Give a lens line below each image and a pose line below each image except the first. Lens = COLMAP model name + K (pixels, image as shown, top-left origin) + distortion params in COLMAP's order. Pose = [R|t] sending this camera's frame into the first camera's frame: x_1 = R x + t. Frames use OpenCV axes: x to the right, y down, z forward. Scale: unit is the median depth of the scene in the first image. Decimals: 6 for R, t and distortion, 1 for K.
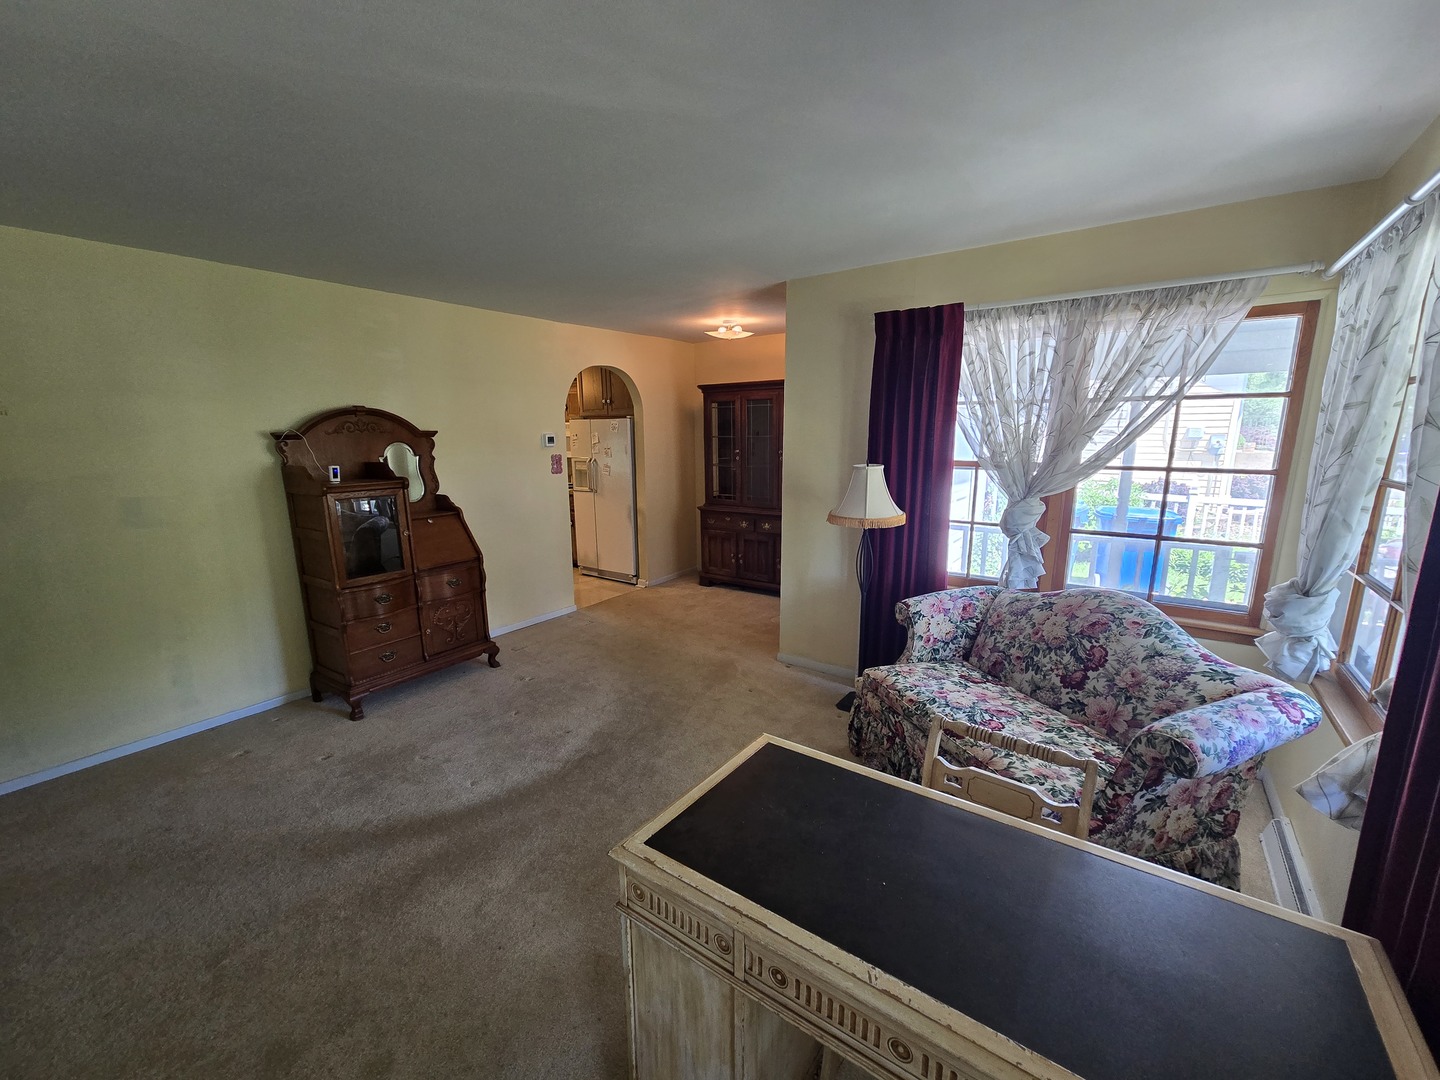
lens RADIAL K [[593.9, 0, 717.8], [0, 593.9, 554.2], [0, 0, 1]] dist [-0.004194, 0.002182]
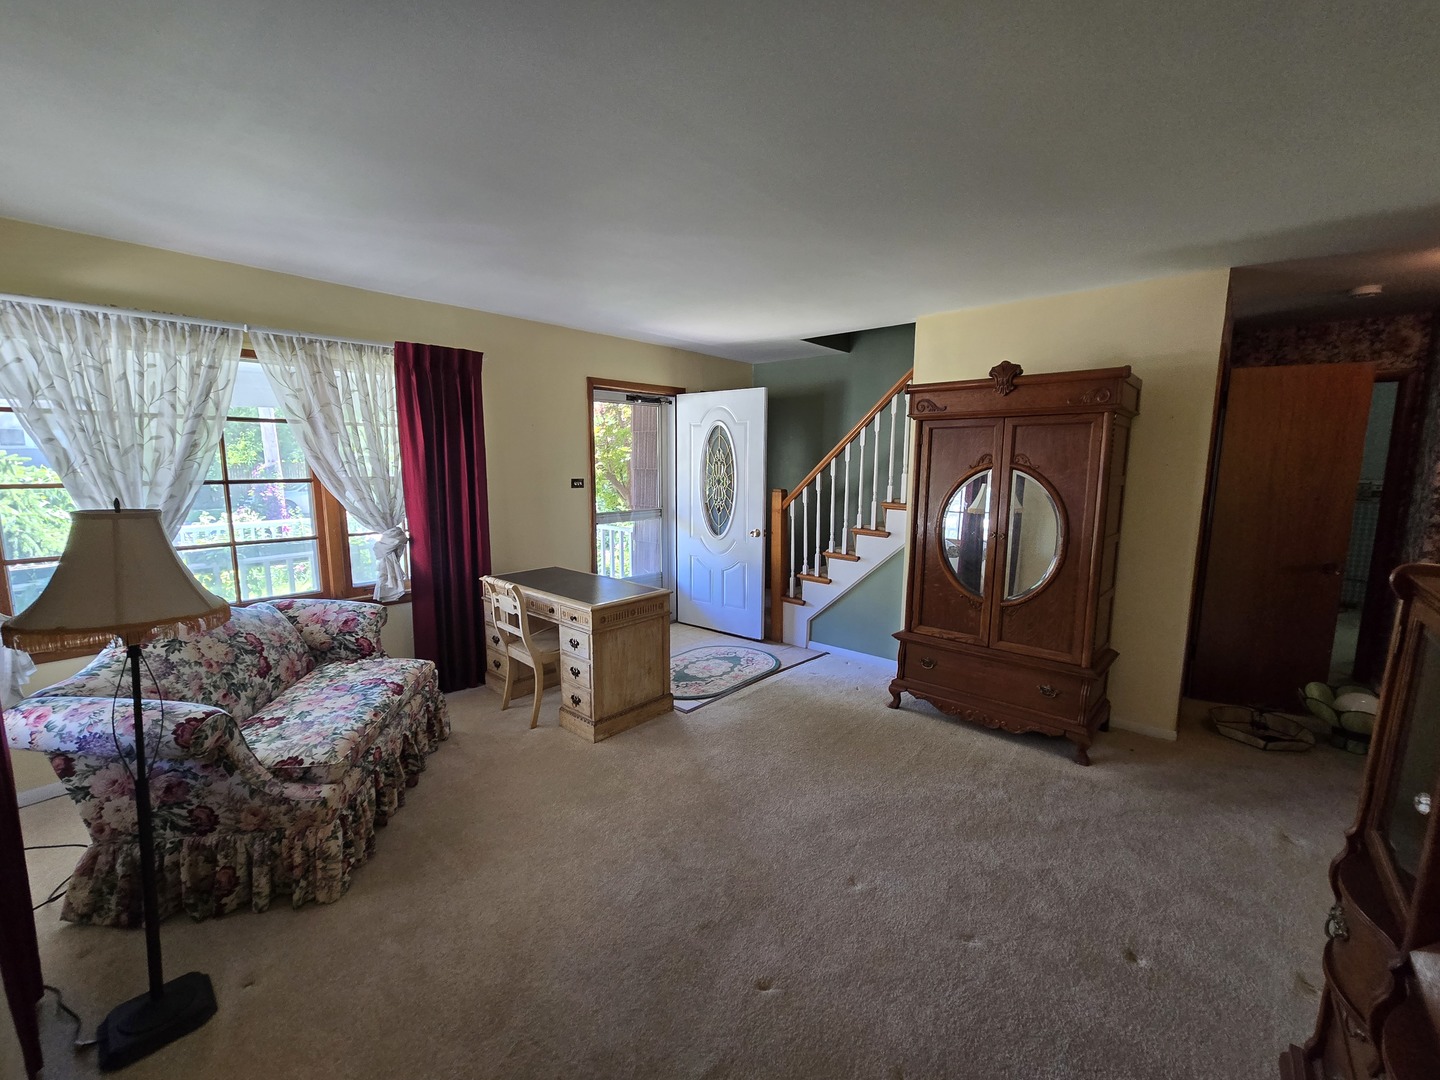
lens RADIAL K [[593.9, 0, 708.3], [0, 593.9, 543.9], [0, 0, 1]] dist [-0.004194, 0.002182]
pose [[-0.993049, -0.013463, 0.116926, -0.293548], [0.027171, 0.940377, 0.339047, -0.297294], [-0.114519, 0.339867, -0.933475, 1.528797]]
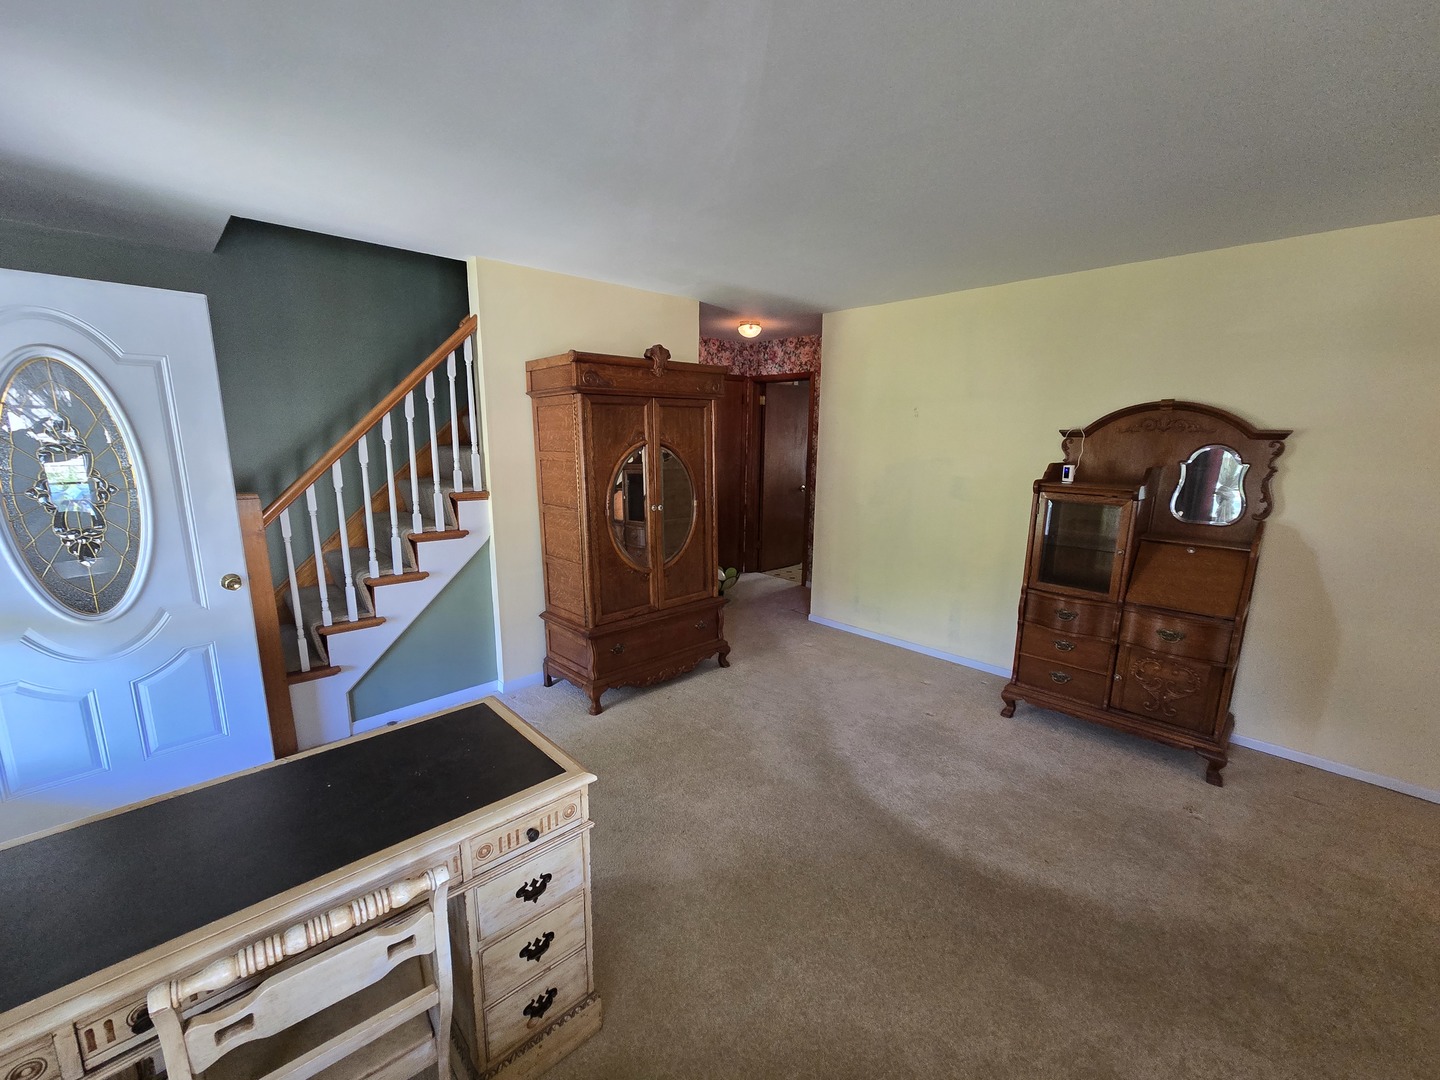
lens RADIAL K [[593.9, 0, 707.7], [0, 593.9, 548.5], [0, 0, 1]] dist [-0.004194, 0.002182]
pose [[-0.199994, 0.195549, -0.960085, 0.469631], [-0.206656, 0.949419, 0.236425, -0.144218], [0.957755, 0.245691, -0.149467, 0.703022]]
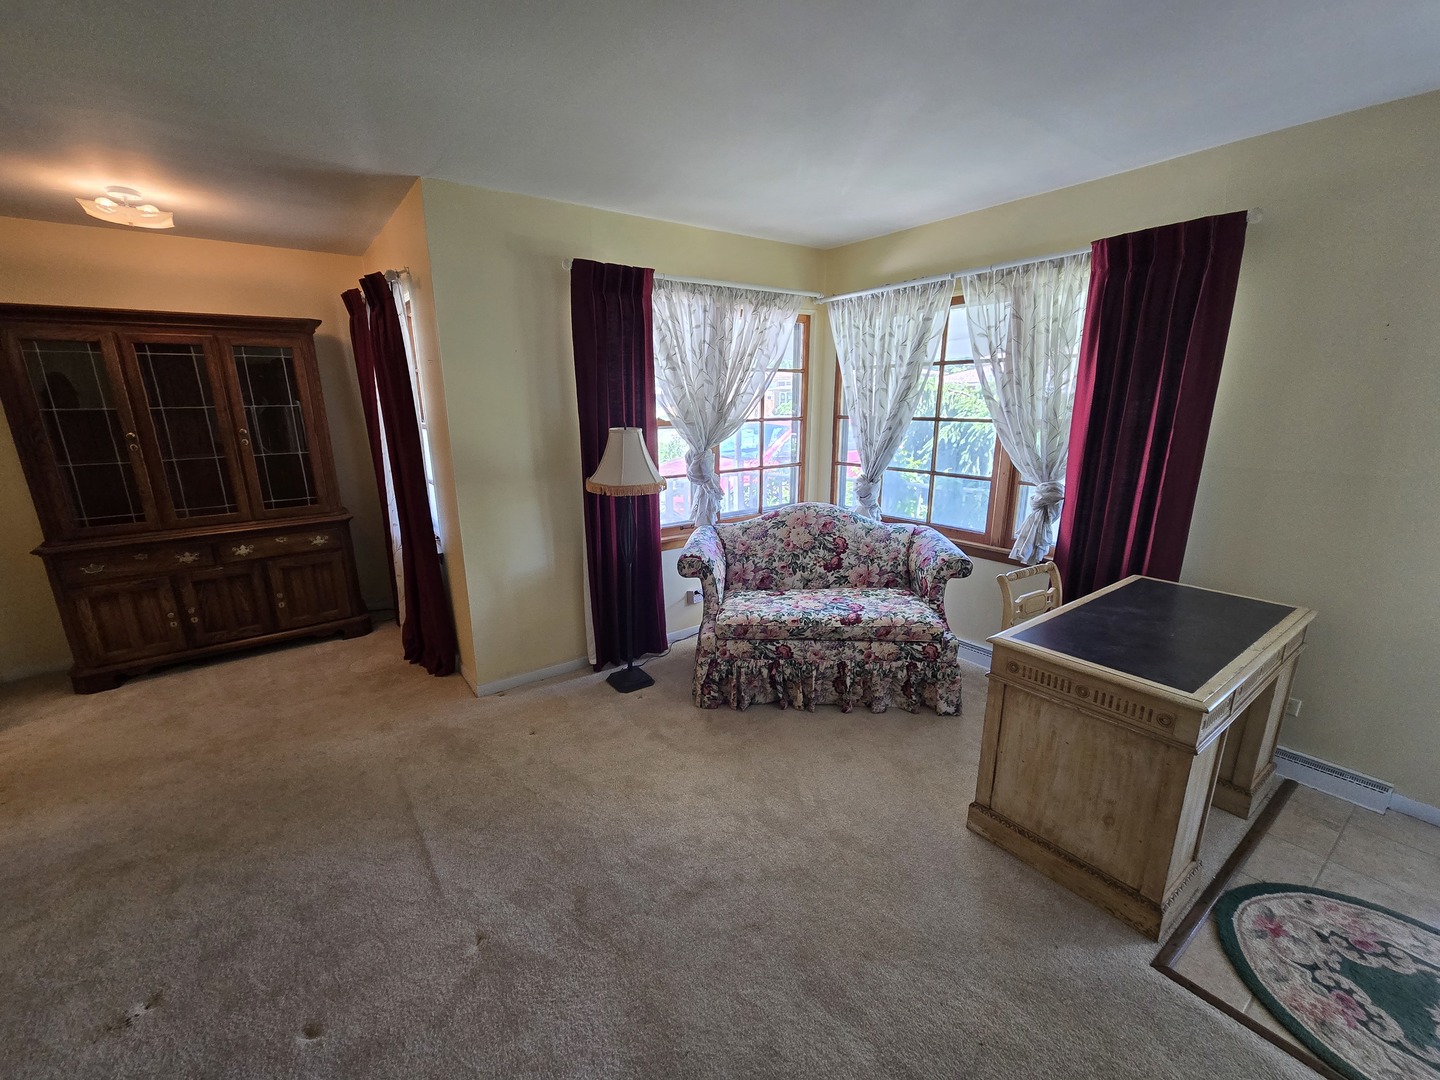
lens RADIAL K [[593.9, 0, 706.8], [0, 593.9, 555.6], [0, 0, 1]] dist [-0.004194, 0.002182]
pose [[0.317487, -0.239899, 0.917415, -0.676642], [0.202578, 0.962294, 0.181529, -0.110807], [-0.926371, 0.128215, 0.354115, 0.629804]]
